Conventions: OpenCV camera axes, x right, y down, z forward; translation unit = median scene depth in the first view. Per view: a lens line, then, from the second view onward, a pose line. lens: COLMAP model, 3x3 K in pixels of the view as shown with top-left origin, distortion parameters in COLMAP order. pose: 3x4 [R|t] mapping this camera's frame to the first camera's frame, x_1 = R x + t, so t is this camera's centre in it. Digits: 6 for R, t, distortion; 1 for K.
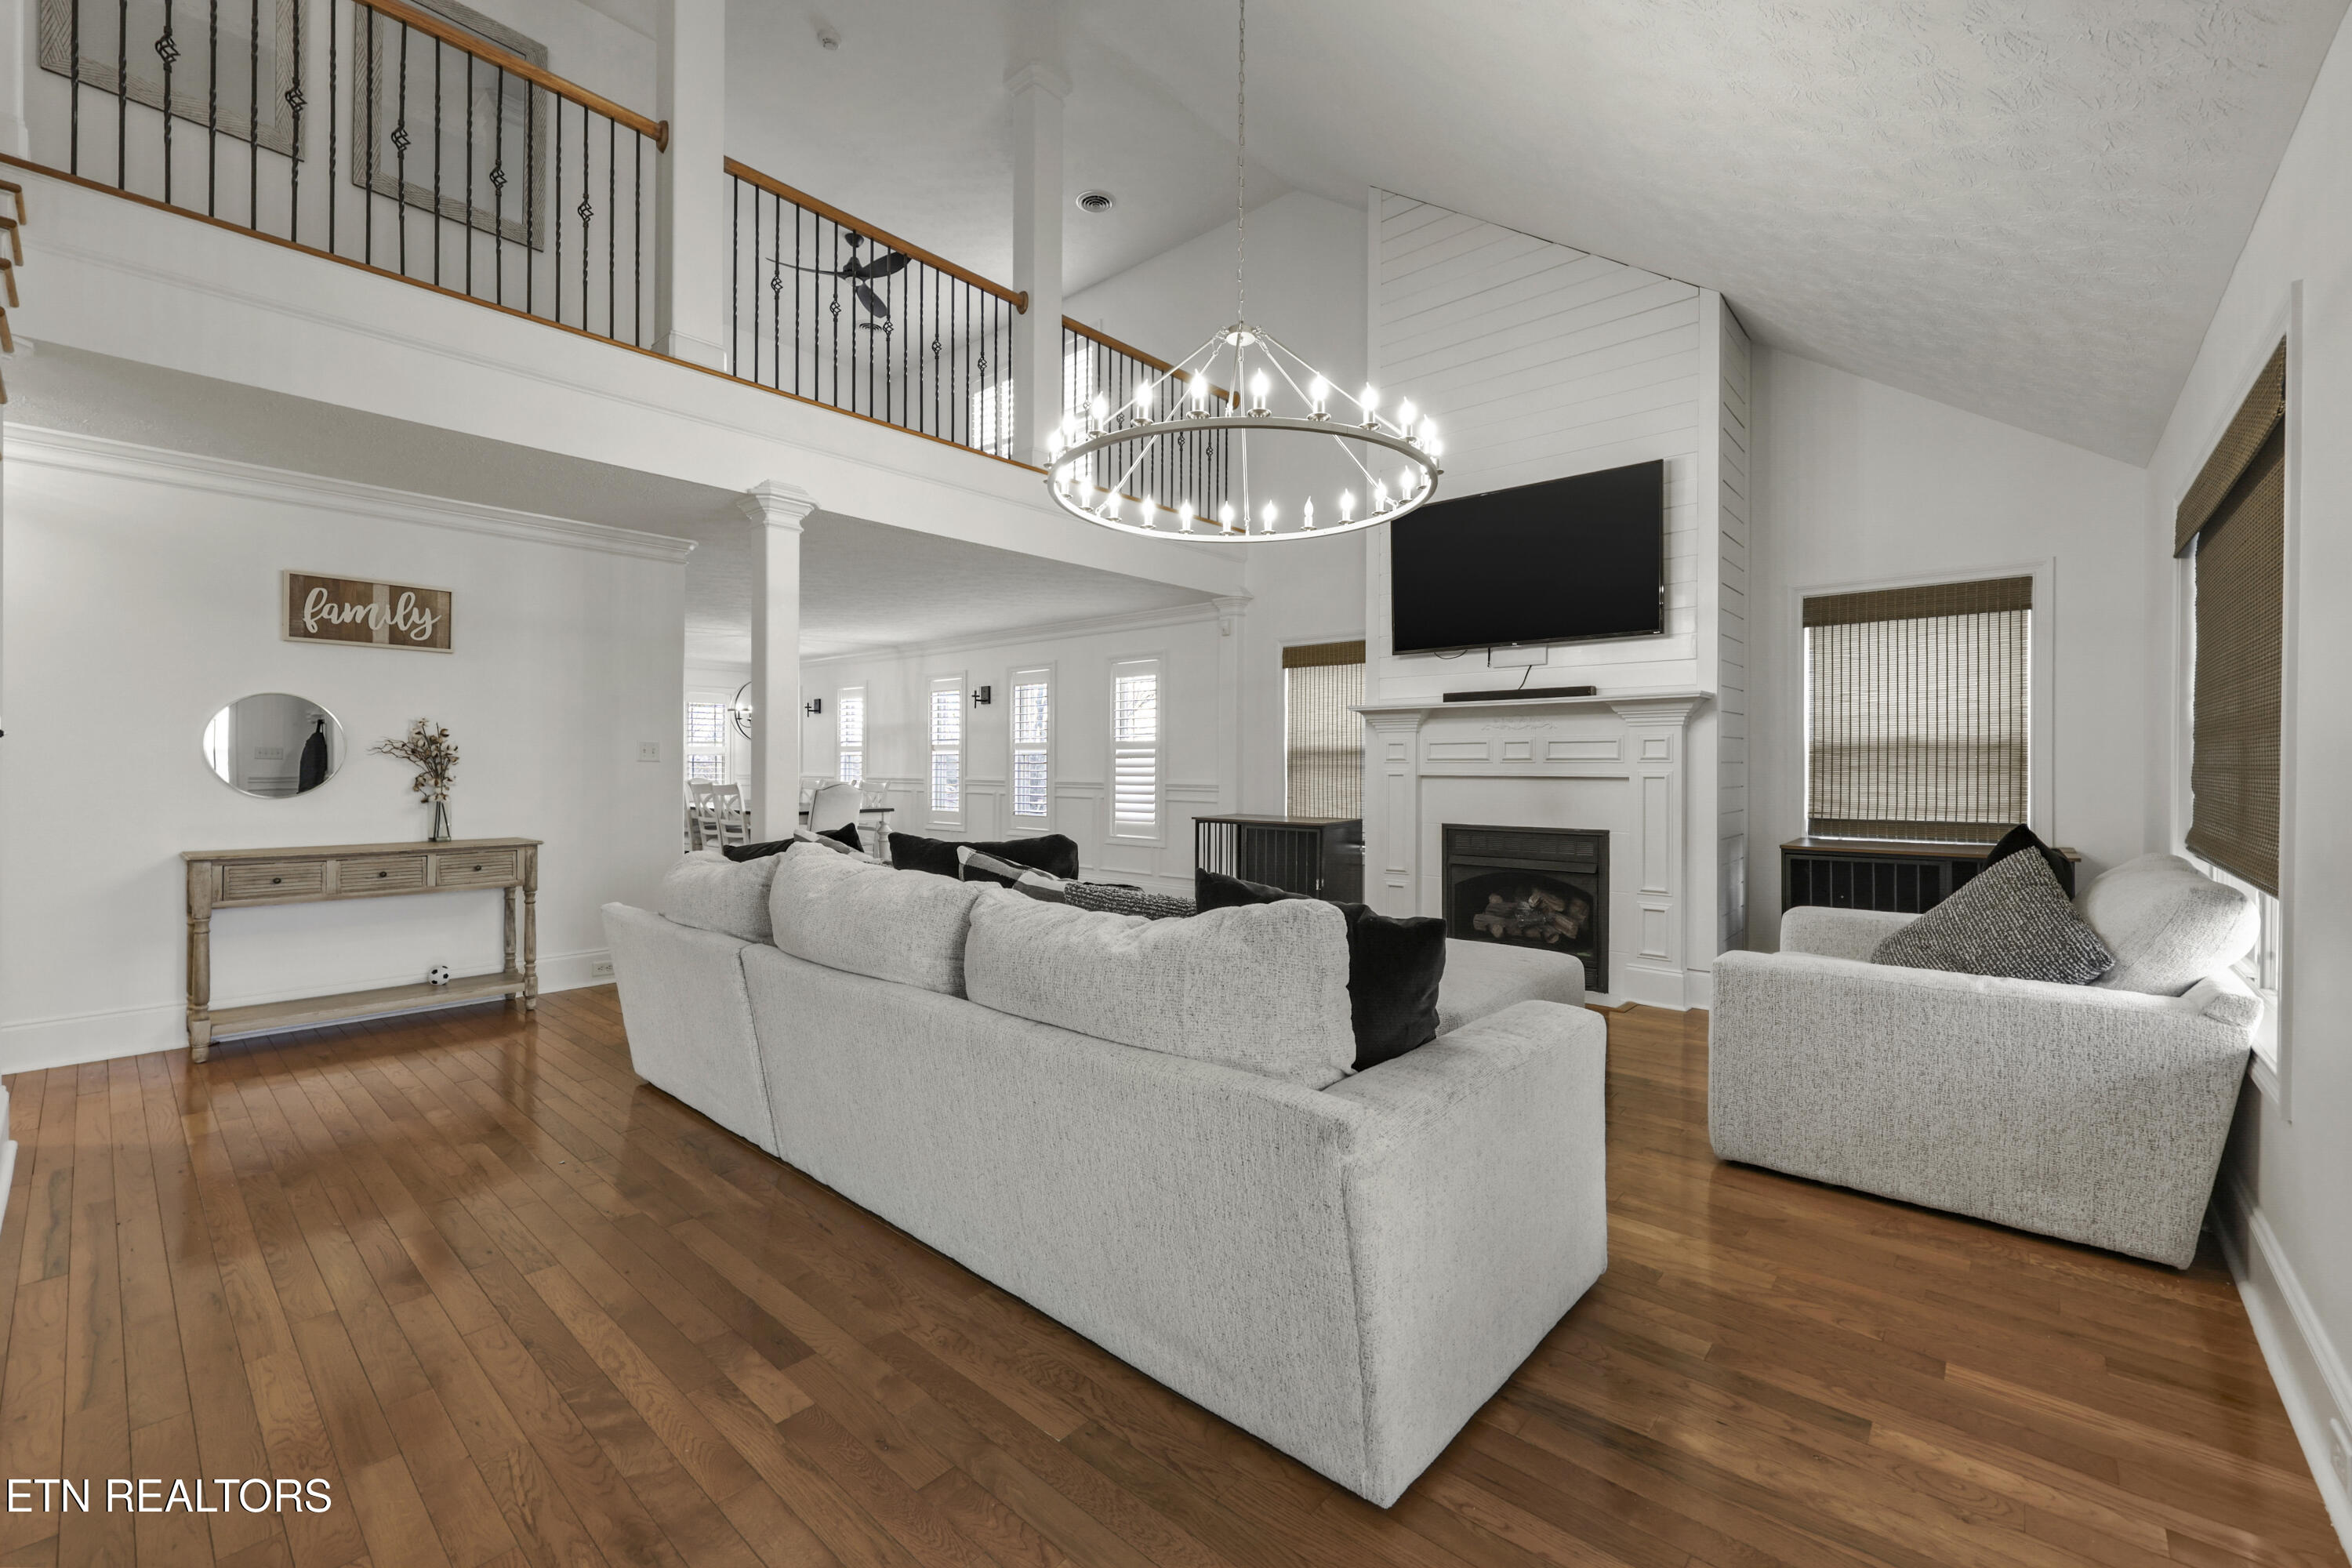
lens RADIAL K [[992.1, 0, 1186.6], [0, 992.1, 775.4], [0, 0, 1]] dist [0.001117, -0.000137]
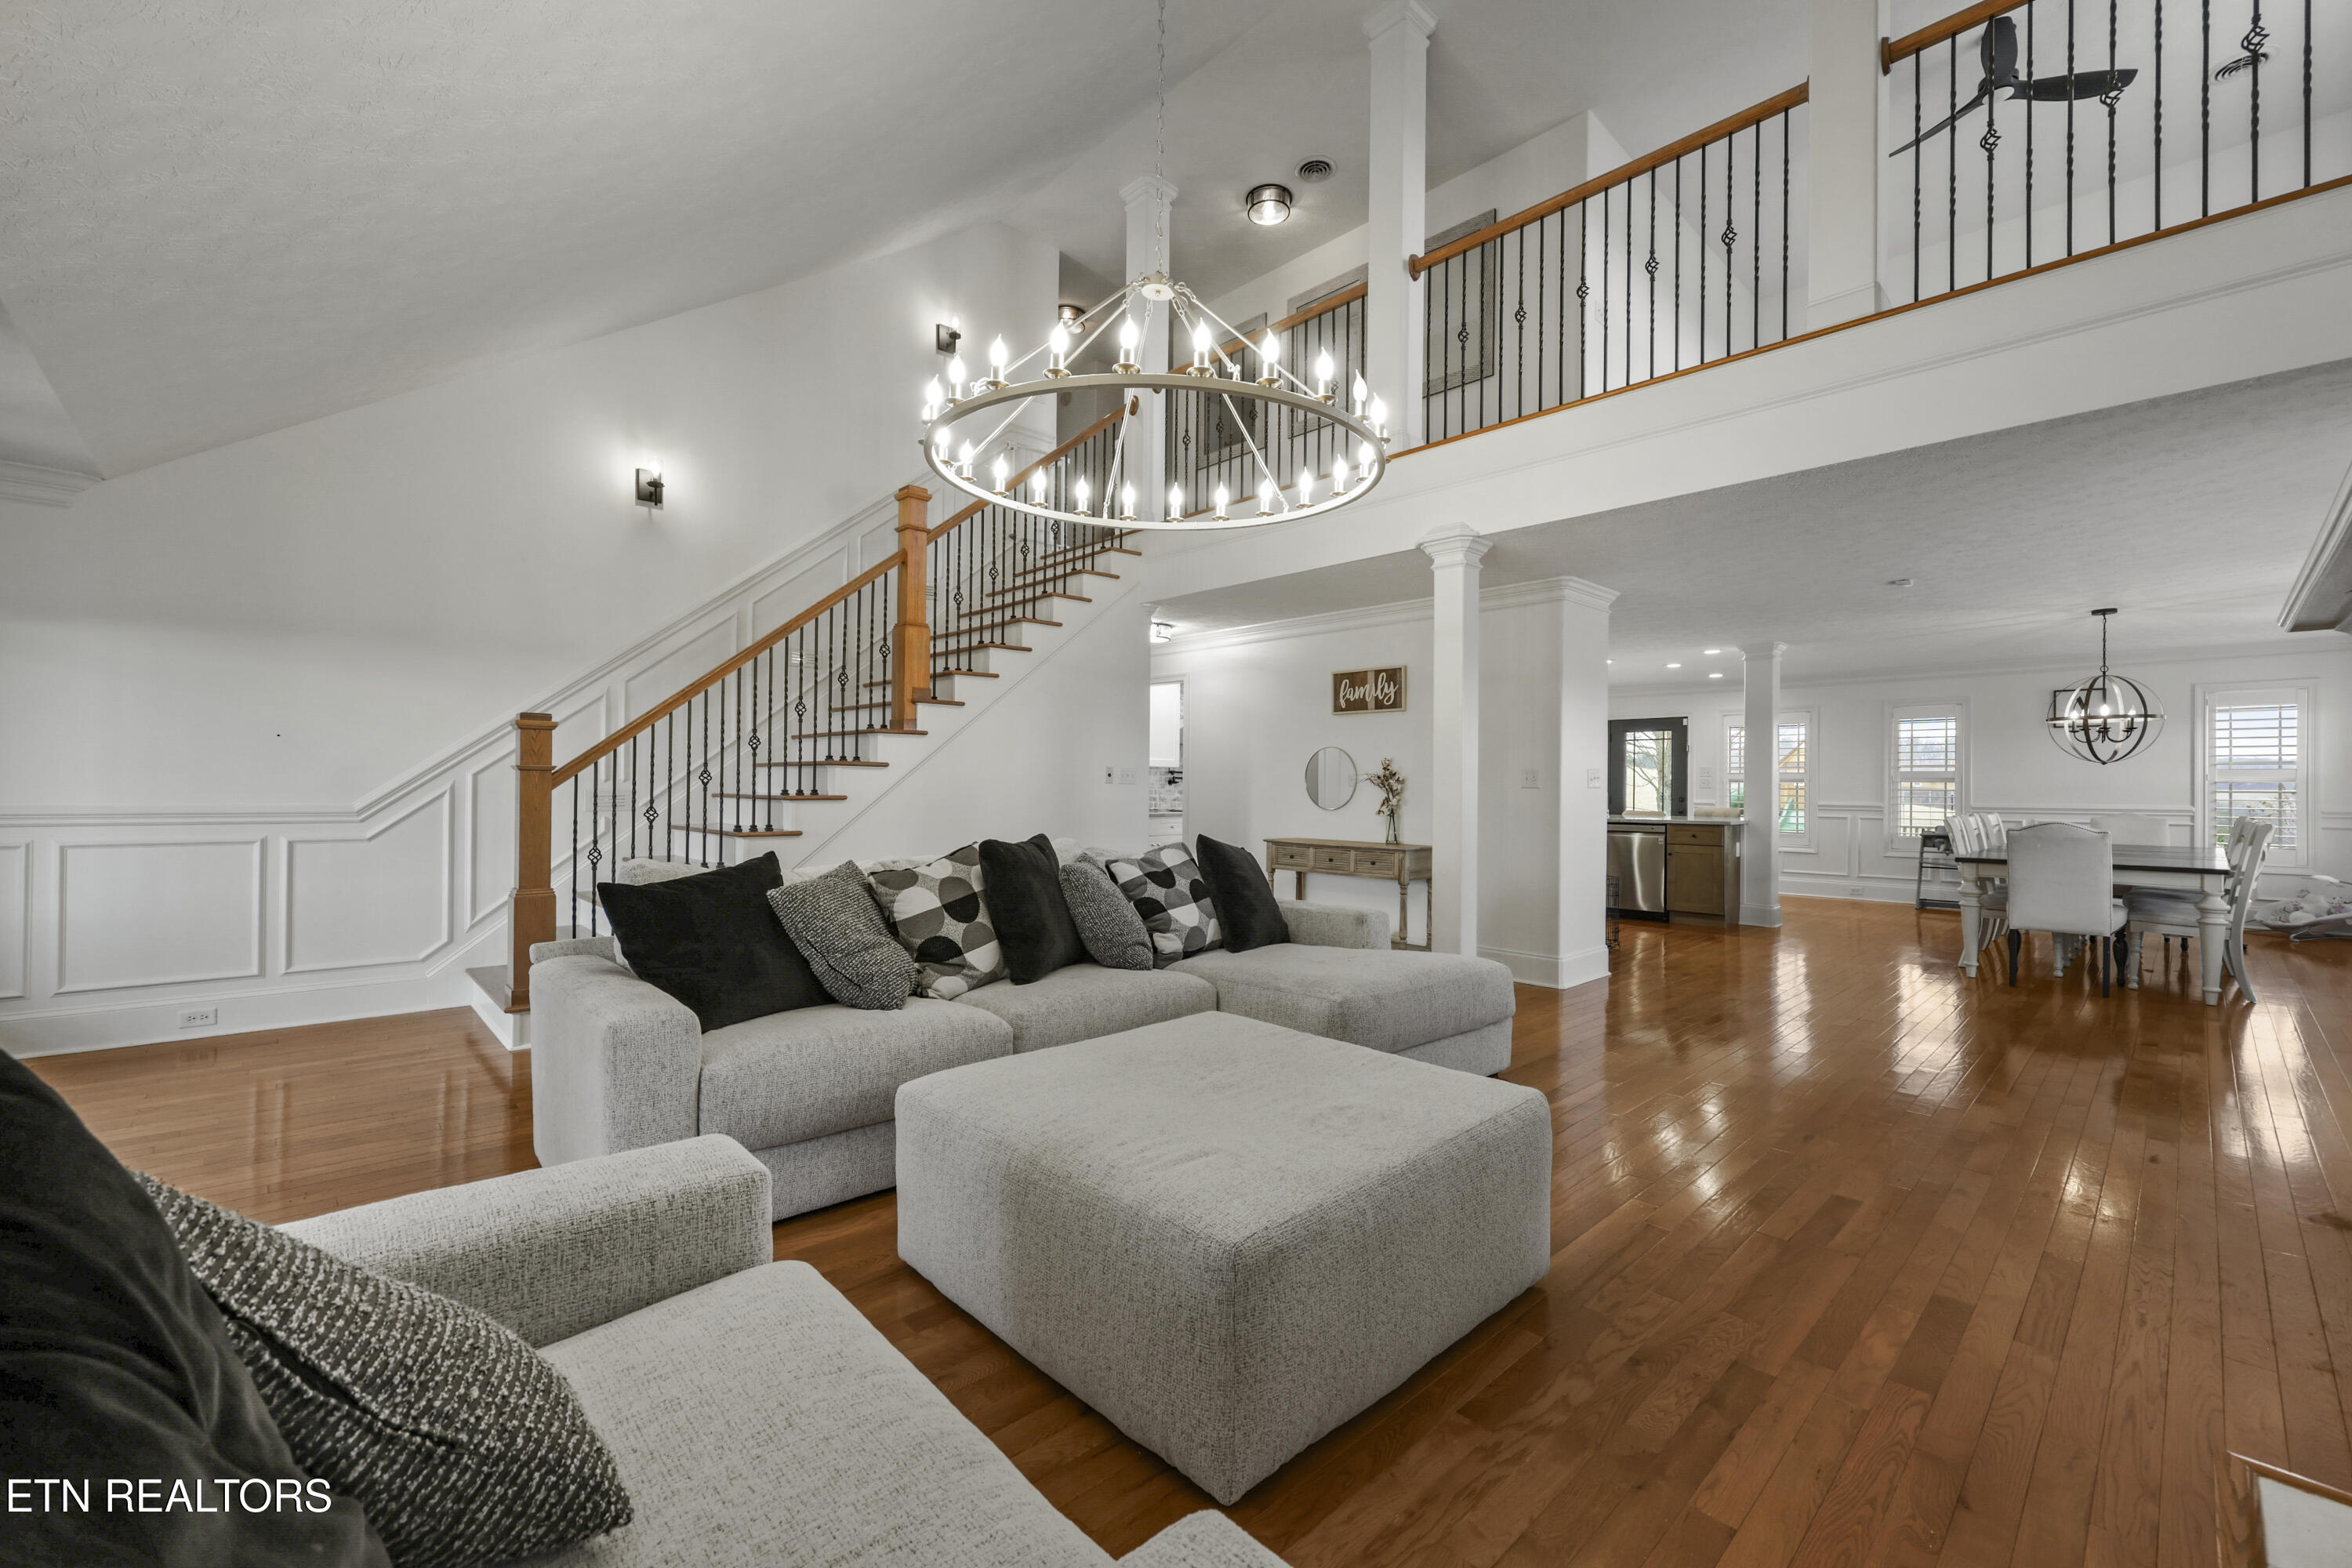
lens RADIAL K [[945.3, 0, 1170.0], [0, 945.3, 794.9], [0, 0, 1]] dist [0.001284, 0.000086]
pose [[-0.089304, 0.010292, -0.995951, 0.642988], [-0.009801, 0.999889, 0.011211, -0.016670], [0.995956, 0.010762, -0.089193, 0.819053]]
